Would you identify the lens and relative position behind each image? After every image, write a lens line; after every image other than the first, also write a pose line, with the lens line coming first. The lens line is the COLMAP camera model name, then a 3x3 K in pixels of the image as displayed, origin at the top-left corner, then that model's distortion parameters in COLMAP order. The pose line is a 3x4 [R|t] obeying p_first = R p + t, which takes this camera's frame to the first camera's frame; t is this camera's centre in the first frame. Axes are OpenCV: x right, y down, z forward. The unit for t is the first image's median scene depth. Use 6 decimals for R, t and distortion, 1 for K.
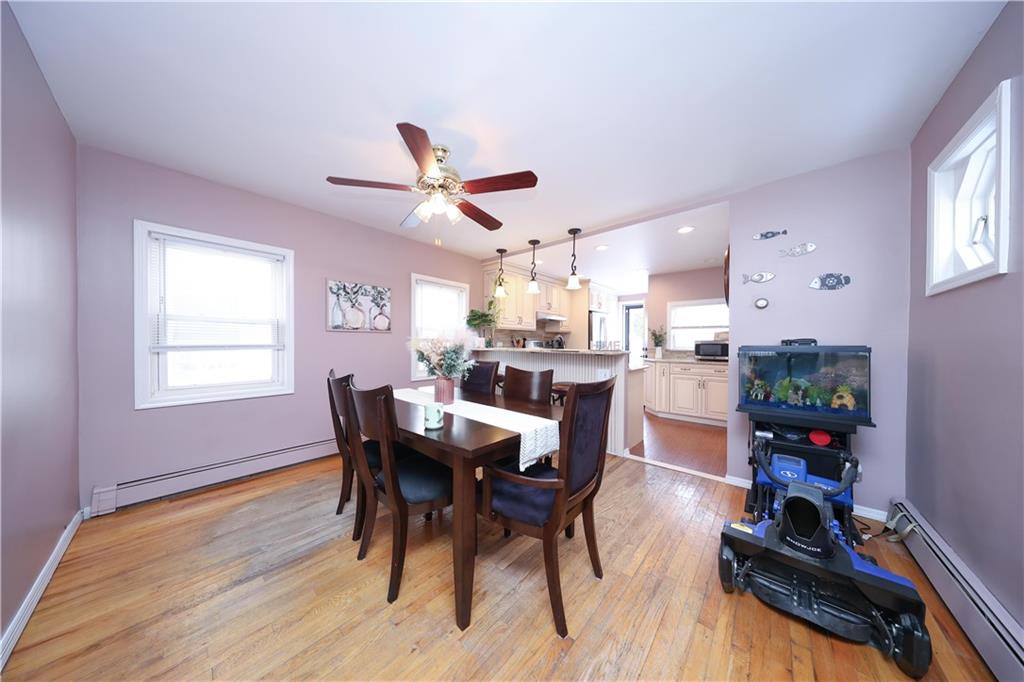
lens RADIAL K [[297.2, 0, 506.2], [0, 297.2, 345.0], [0, 0, 1]] dist [0.000437, -0.000120]
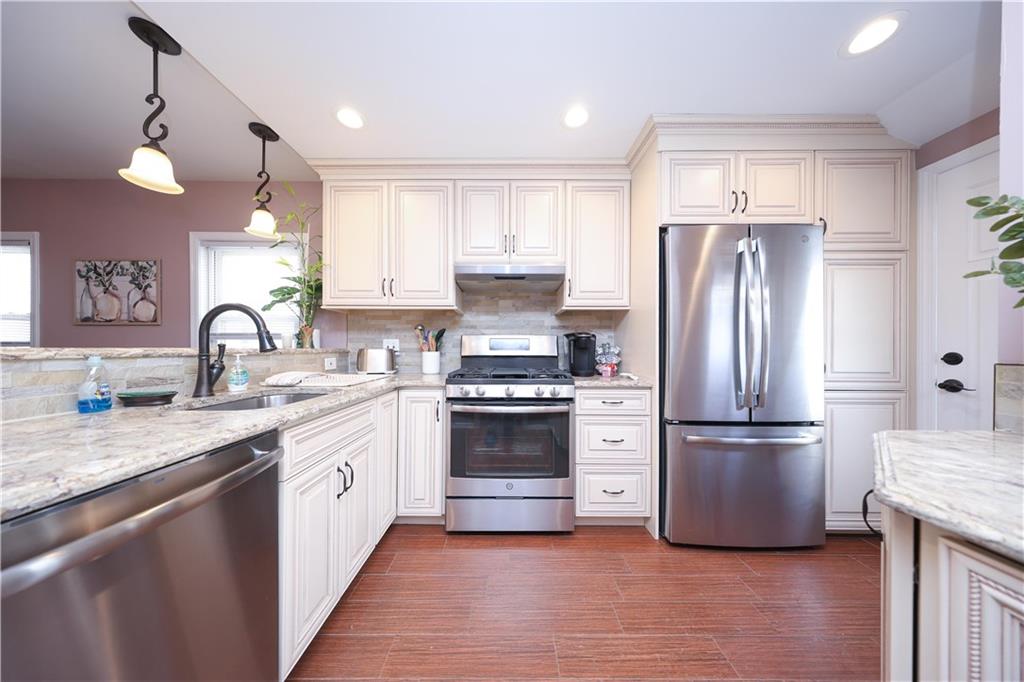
lens RADIAL K [[294.4, 0, 507.2], [0, 294.4, 351.4], [0, 0, 1]] dist [0.001035, 0.000030]
pose [[0.665860, 0.003771, -0.746068, 0.691374], [-0.006030, 0.999982, -0.000327, 0.015518], [0.746053, 0.004716, 0.665870, 1.206182]]
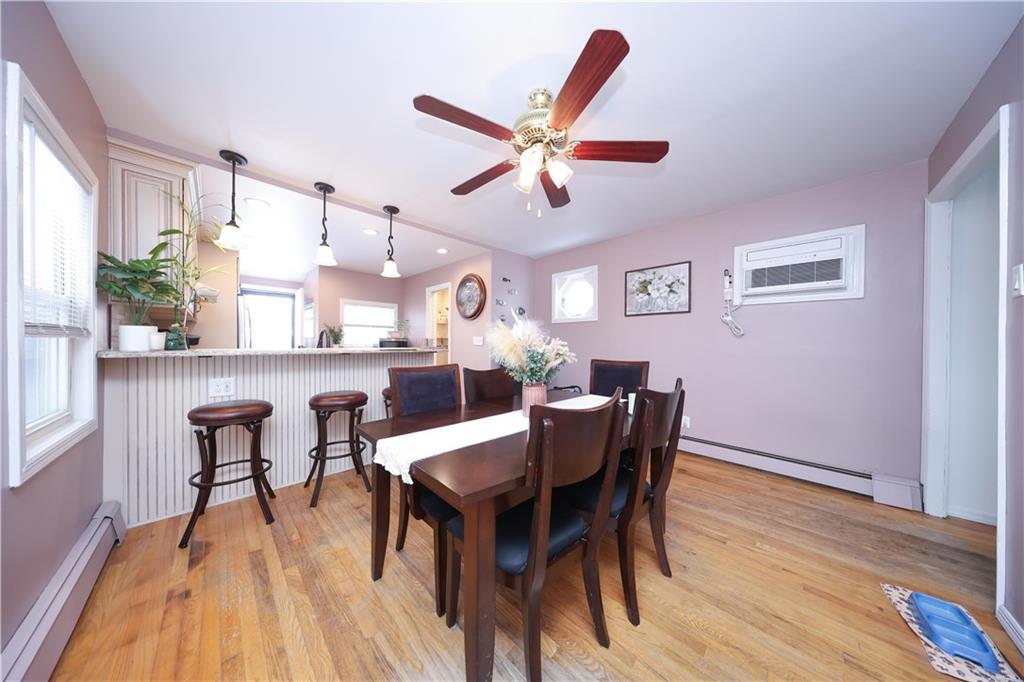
lens RADIAL K [[297.2, 0, 506.2], [0, 297.2, 345.0], [0, 0, 1]] dist [0.000437, -0.000120]
pose [[0.064719, -0.007015, 0.997879, -0.614467], [-0.000662, 0.999975, 0.007072, 0.002812], [-0.997903, -0.001119, 0.064712, 0.621440]]
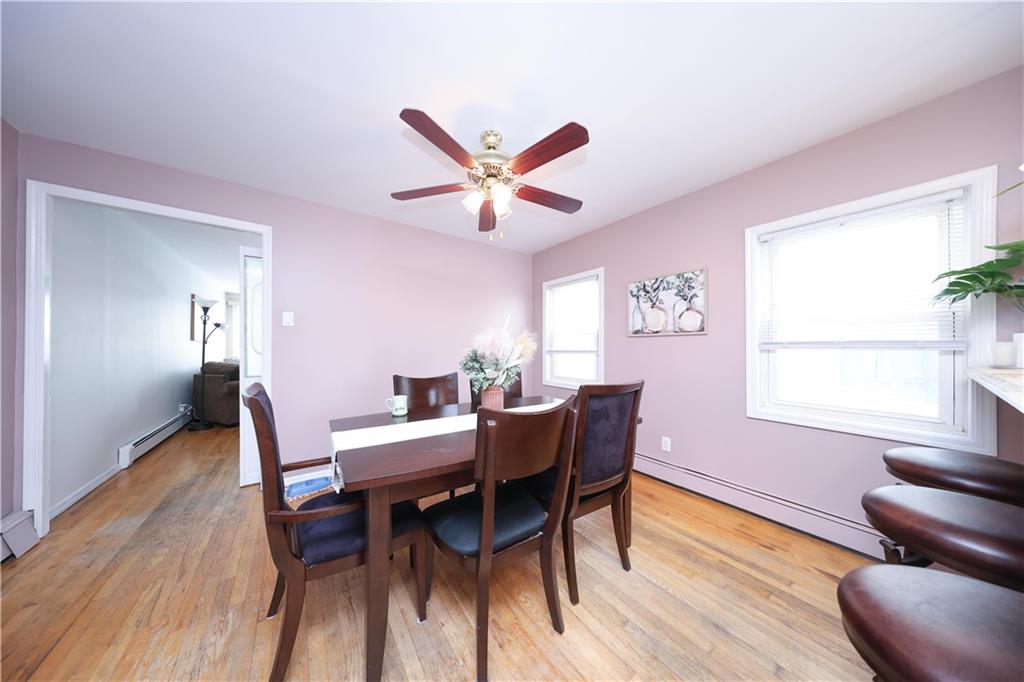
lens RADIAL K [[297.2, 0, 506.2], [0, 297.2, 345.0], [0, 0, 1]] dist [0.000437, -0.000120]
pose [[-0.225551, 0.008348, -0.974196, 0.390821], [0.006814, 0.999952, 0.006991, -0.026544], [0.974208, -0.005062, -0.225597, 0.746432]]
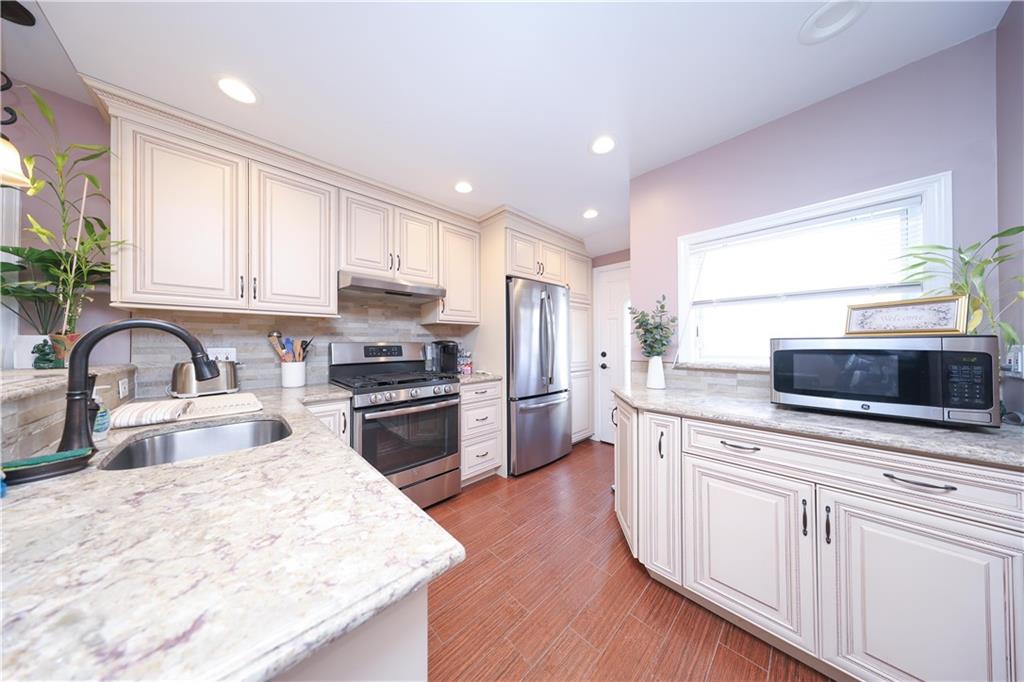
lens RADIAL K [[290.0, 0, 512.0], [0, 290.0, 341.0], [0, 0, 1]] dist [0.000204, -0.000024]
pose [[0.997219, -0.008155, -0.074076, 0.556851], [0.007183, 0.999885, -0.013381, -0.014791], [0.074176, 0.012811, 0.997163, 0.963893]]
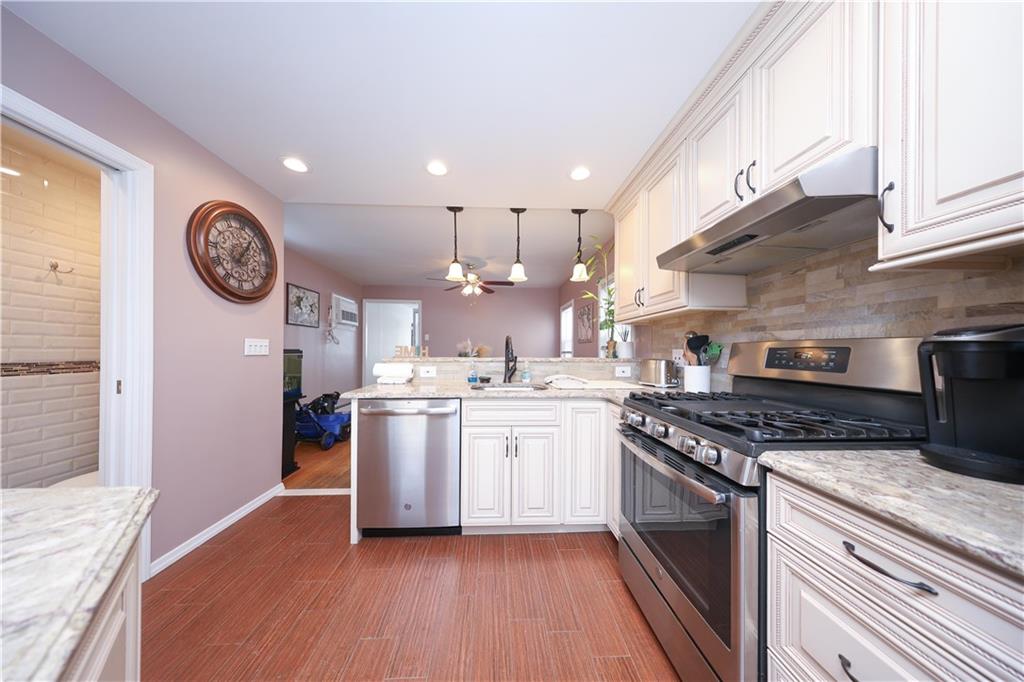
lens RADIAL K [[294.4, 0, 507.2], [0, 294.4, 351.4], [0, 0, 1]] dist [0.001035, 0.000030]
pose [[-0.718400, -0.003589, -0.695621, 0.676863], [-0.012556, 0.999891, 0.007808, -0.008630], [0.695517, 0.014343, -0.718366, 1.674549]]
